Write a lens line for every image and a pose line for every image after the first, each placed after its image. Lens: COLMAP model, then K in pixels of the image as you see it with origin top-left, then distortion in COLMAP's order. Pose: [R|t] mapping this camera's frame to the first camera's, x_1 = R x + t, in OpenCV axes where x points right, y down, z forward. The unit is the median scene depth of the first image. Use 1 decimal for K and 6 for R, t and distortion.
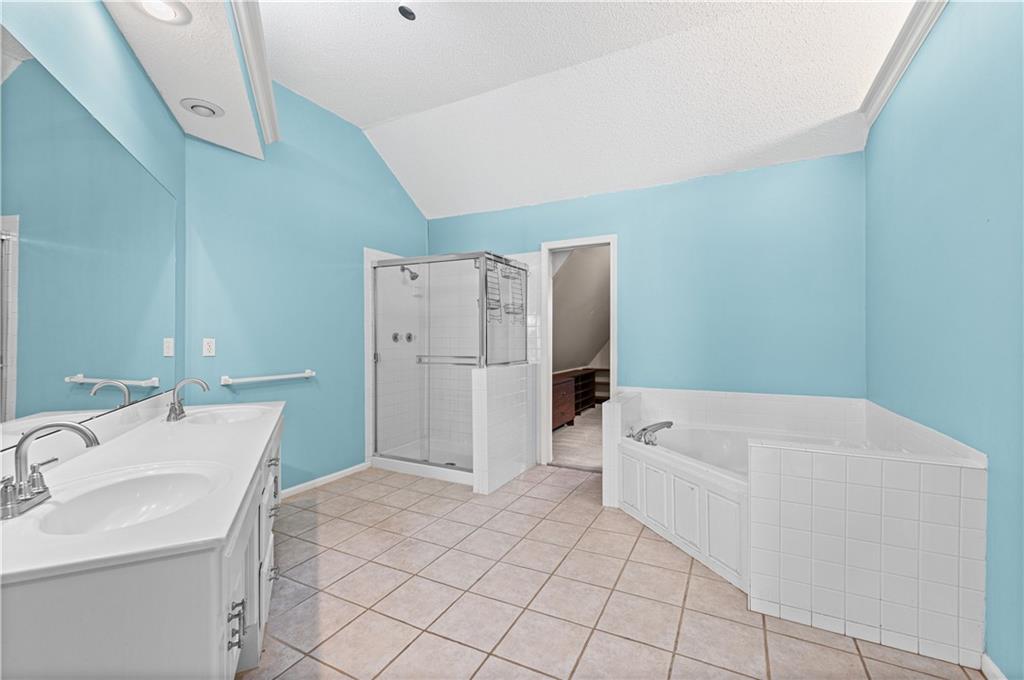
lens RADIAL K [[438.2, 0, 517.6], [0, 438.2, 341.9], [0, 0, 1]] dist [0.014635, -0.003079]
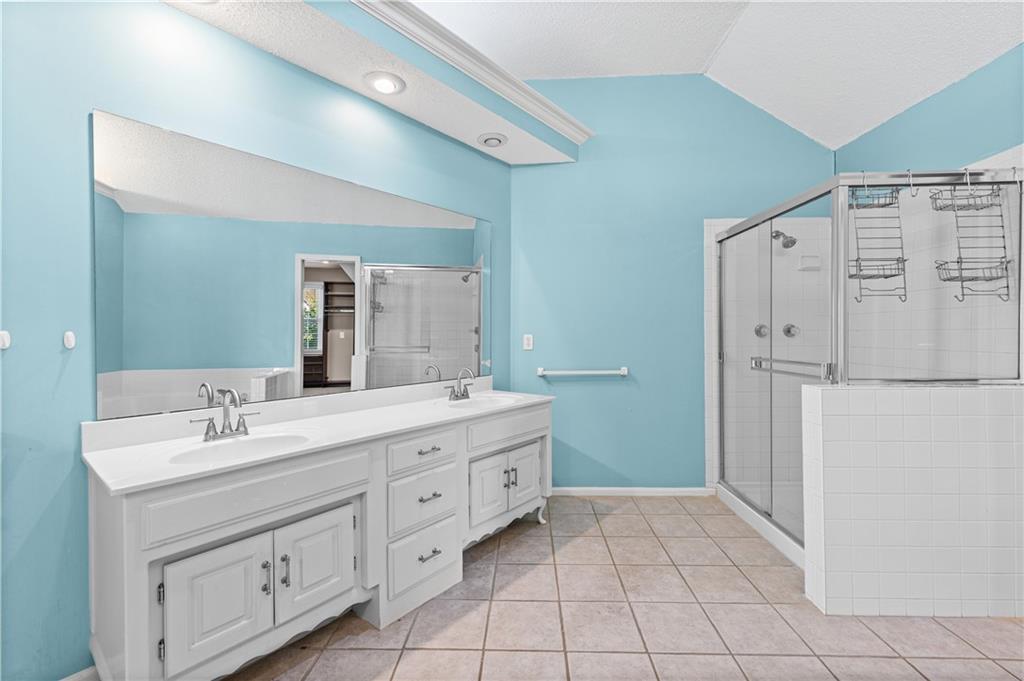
lens RADIAL K [[438.2, 0, 513.4], [0, 438.2, 334.5], [0, 0, 1]] dist [0.014635, -0.003079]
pose [[0.418702, 0.000058, -0.908124, 0.250405], [0.001253, 0.999999, 0.000641, -0.005995], [0.908123, -0.001406, 0.418702, 0.369272]]
